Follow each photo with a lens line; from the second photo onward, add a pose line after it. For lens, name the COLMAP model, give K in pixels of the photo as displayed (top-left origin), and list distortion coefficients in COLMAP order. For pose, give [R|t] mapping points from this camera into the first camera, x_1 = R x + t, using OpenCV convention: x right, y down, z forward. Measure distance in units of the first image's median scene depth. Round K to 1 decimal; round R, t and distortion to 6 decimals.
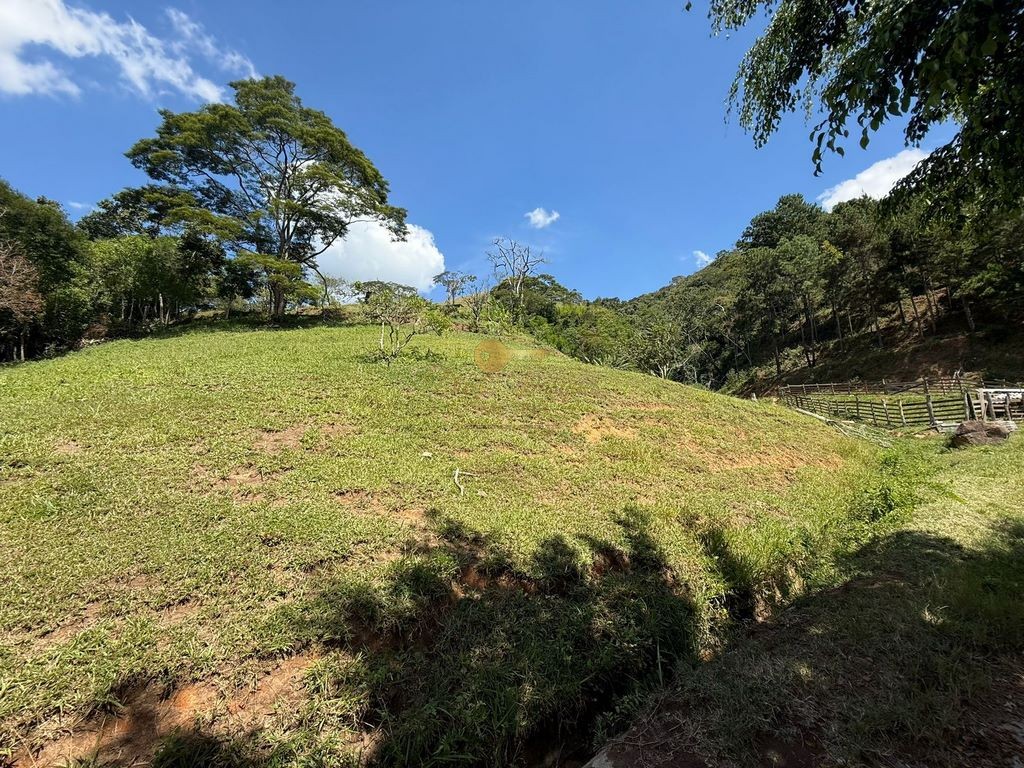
lens RADIAL K [[409.6, 0, 512.0], [0, 409.6, 384.0], [0, 0, 1]] dist [0.028138, 0.000048]
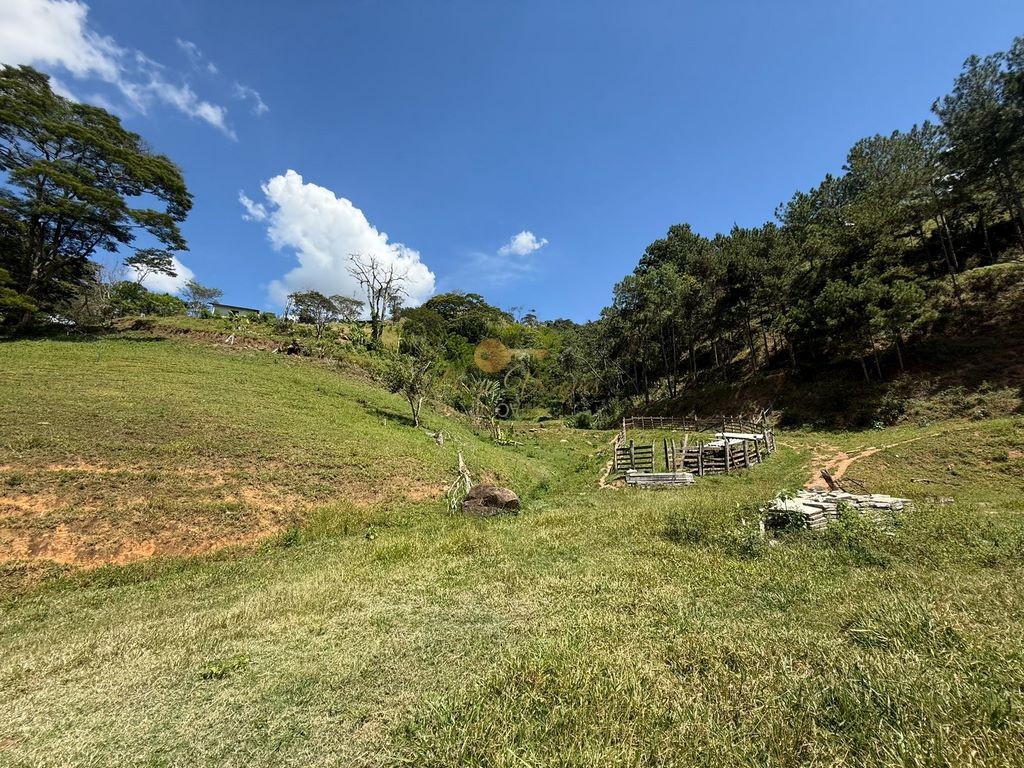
lens RADIAL K [[405.2, 0, 514.0], [0, 405.2, 383.9], [0, 0, 1]] dist [-0.001808, -0.000246]
pose [[0.999333, 0.031568, 0.018333, 0.294213], [-0.030721, 0.998523, -0.044806, -0.018338], [-0.019721, 0.044213, 0.998827, 0.057933]]
